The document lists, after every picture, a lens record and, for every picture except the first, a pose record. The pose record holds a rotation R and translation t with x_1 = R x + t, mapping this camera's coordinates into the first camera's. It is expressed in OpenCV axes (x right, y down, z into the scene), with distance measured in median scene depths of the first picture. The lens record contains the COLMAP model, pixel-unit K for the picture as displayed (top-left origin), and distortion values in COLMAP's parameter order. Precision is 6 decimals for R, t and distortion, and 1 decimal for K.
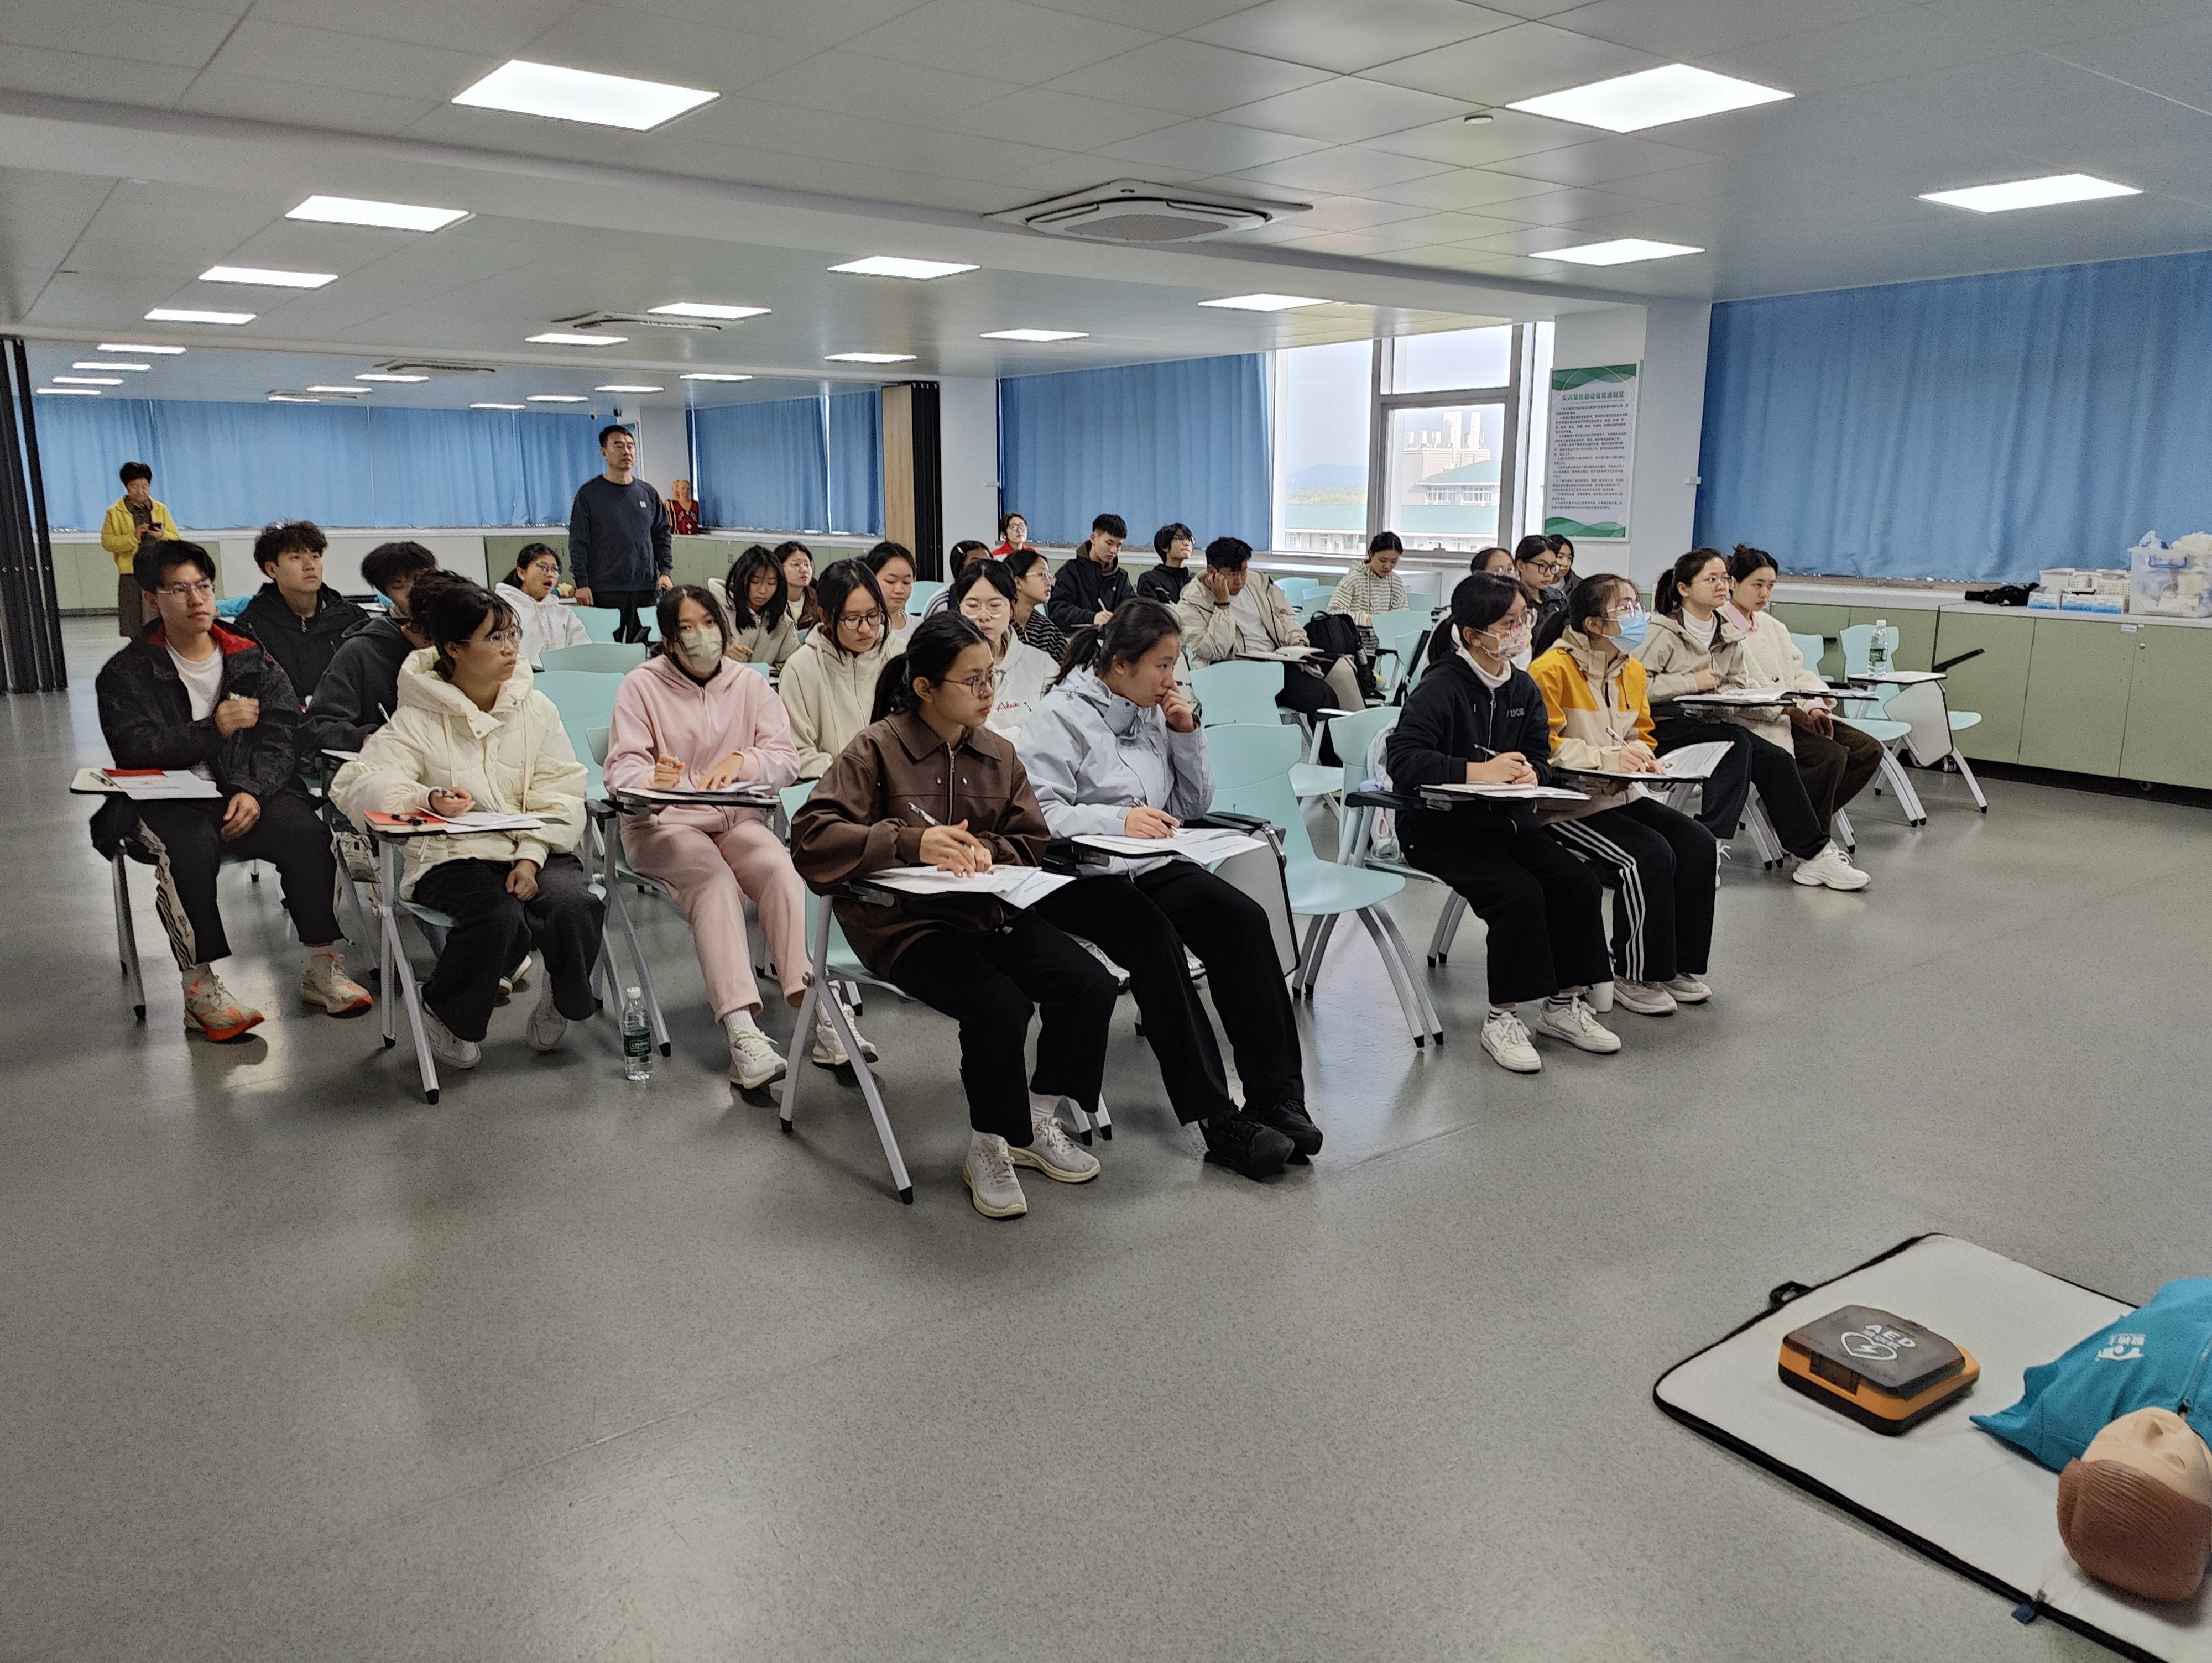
lens RADIAL K [[1535.4, 0, 1113.8], [0, 1535.4, 829.3], [0, 0, 1]] dist [0.035219, -0.029677]
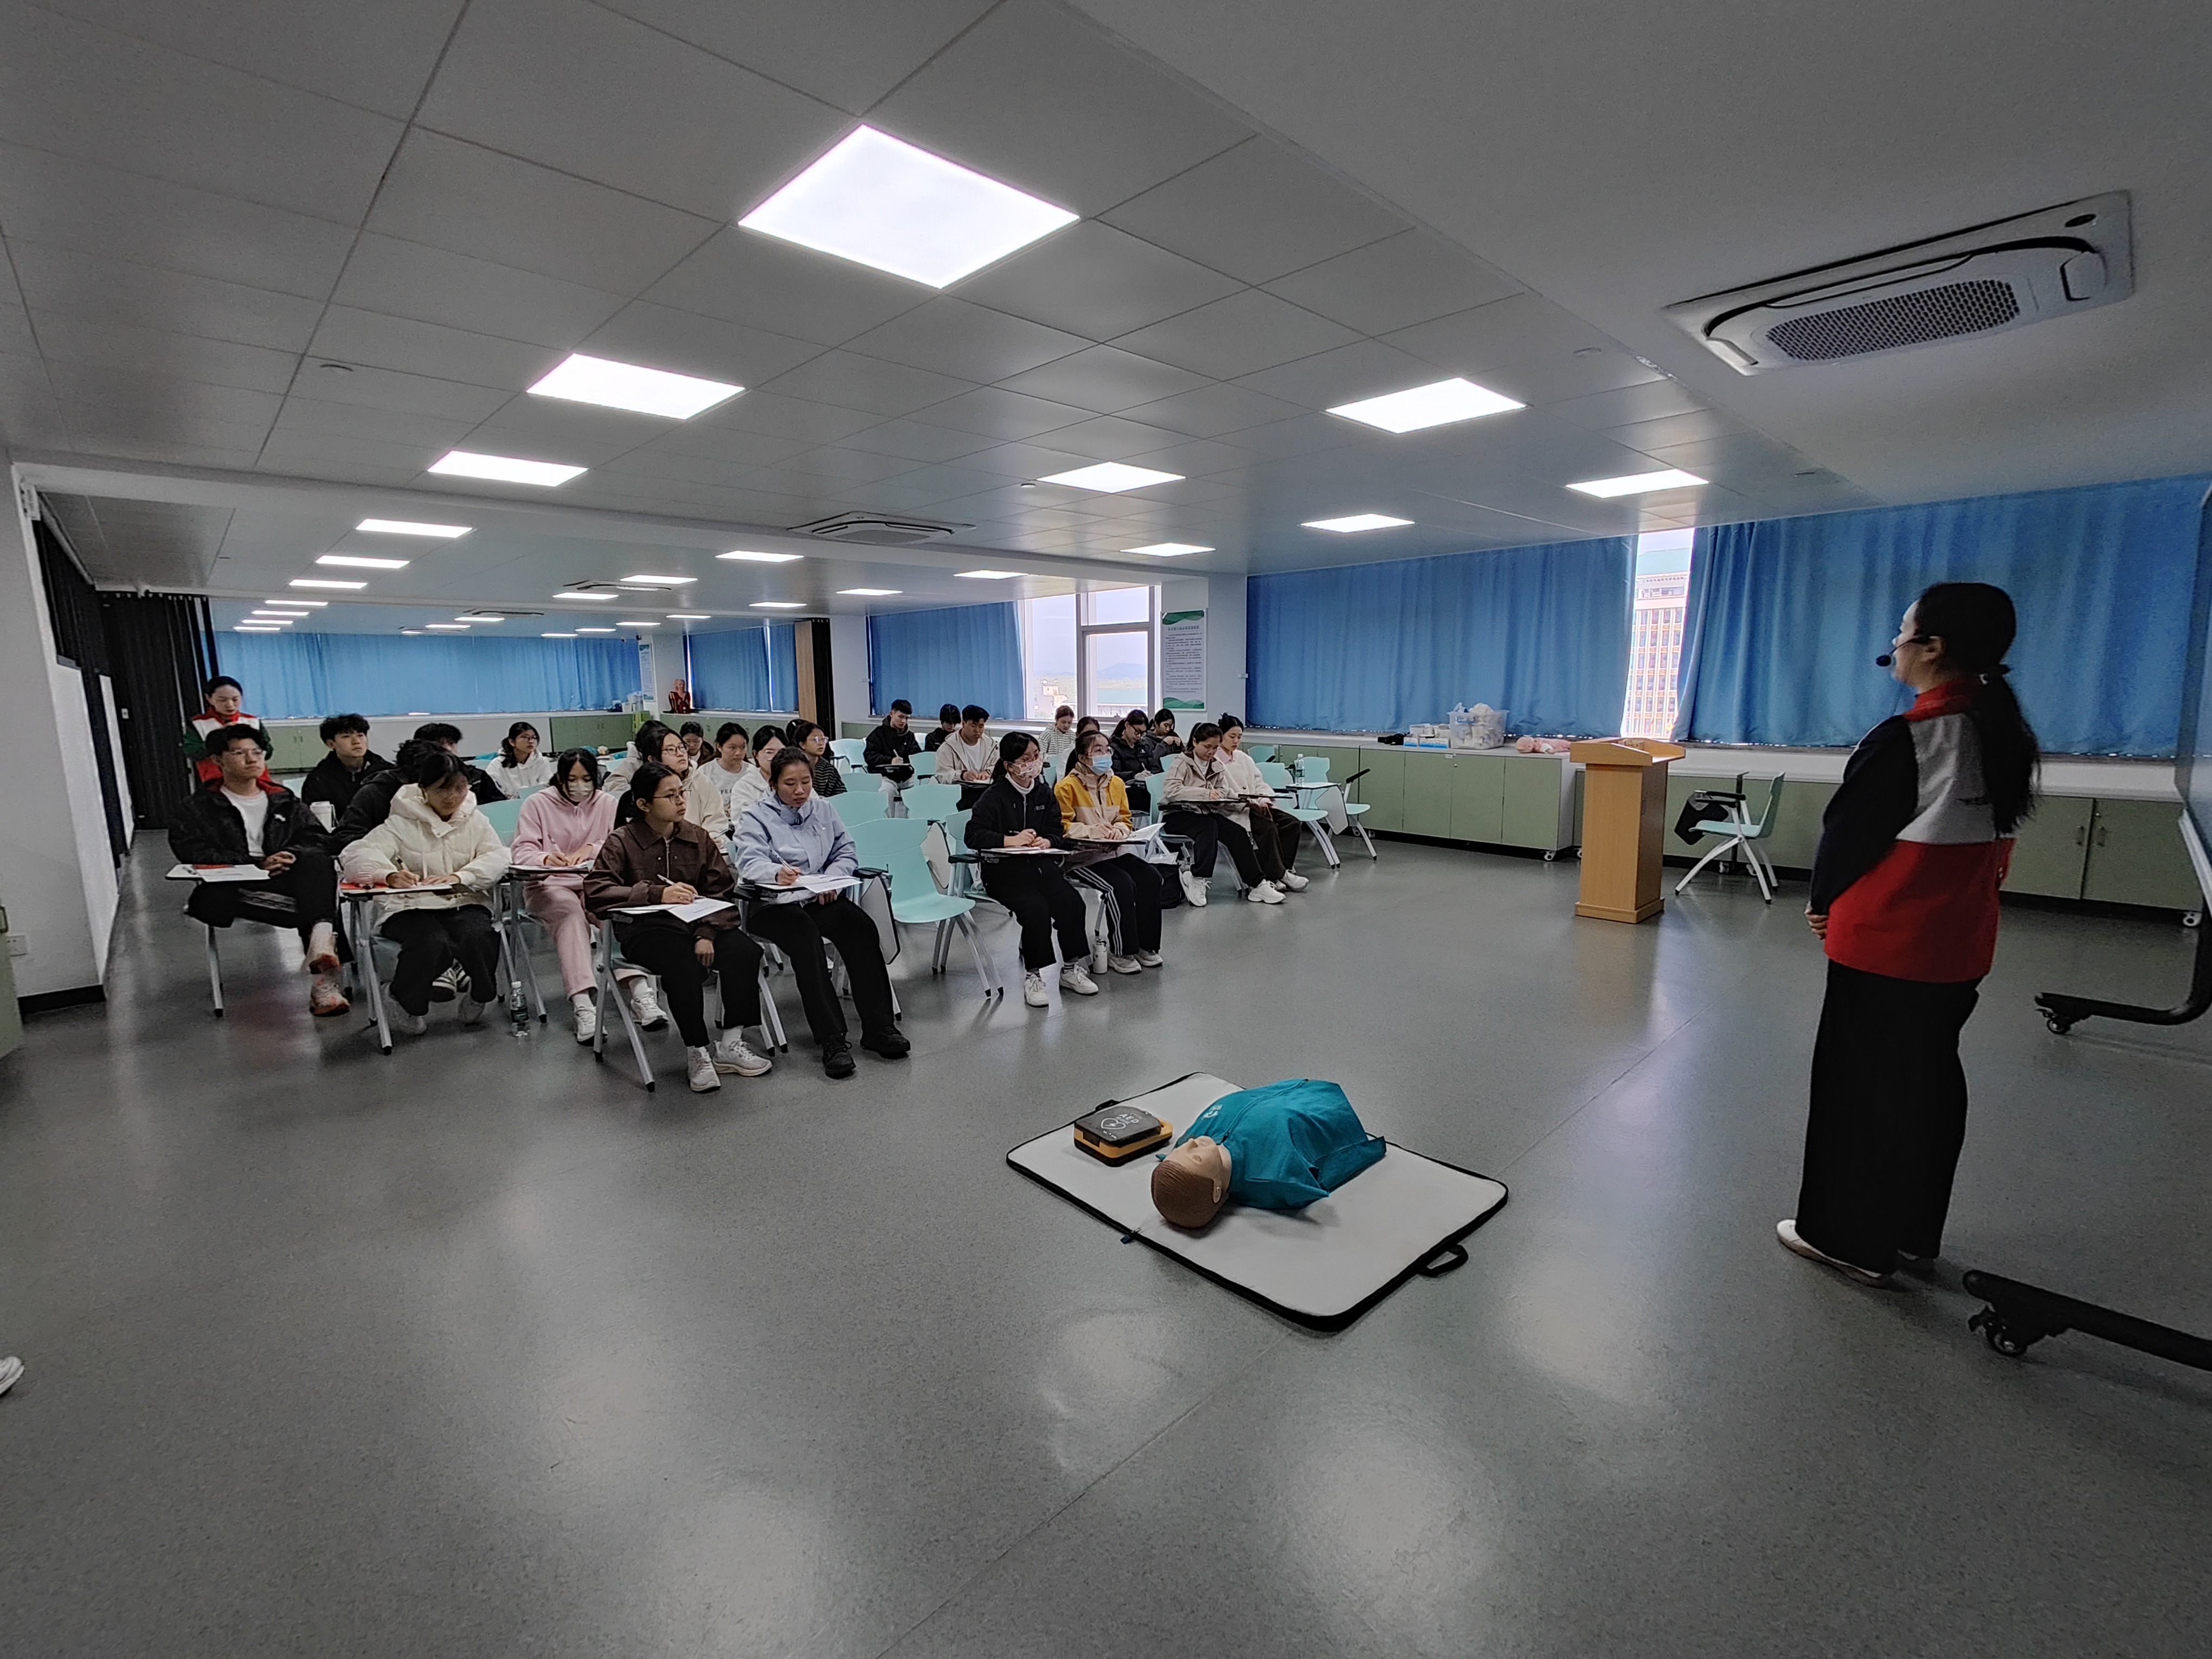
lens RADIAL K [[981.9, 0, 1103.4], [0, 981.9, 835.8], [0, 0, 1]] dist [0.004409, 0.001723]
pose [[0.994347, -0.028063, 0.102400, 0.206395], [0.034133, 0.997732, -0.058017, 0.024910], [-0.100540, 0.061185, 0.993050, -0.143087]]
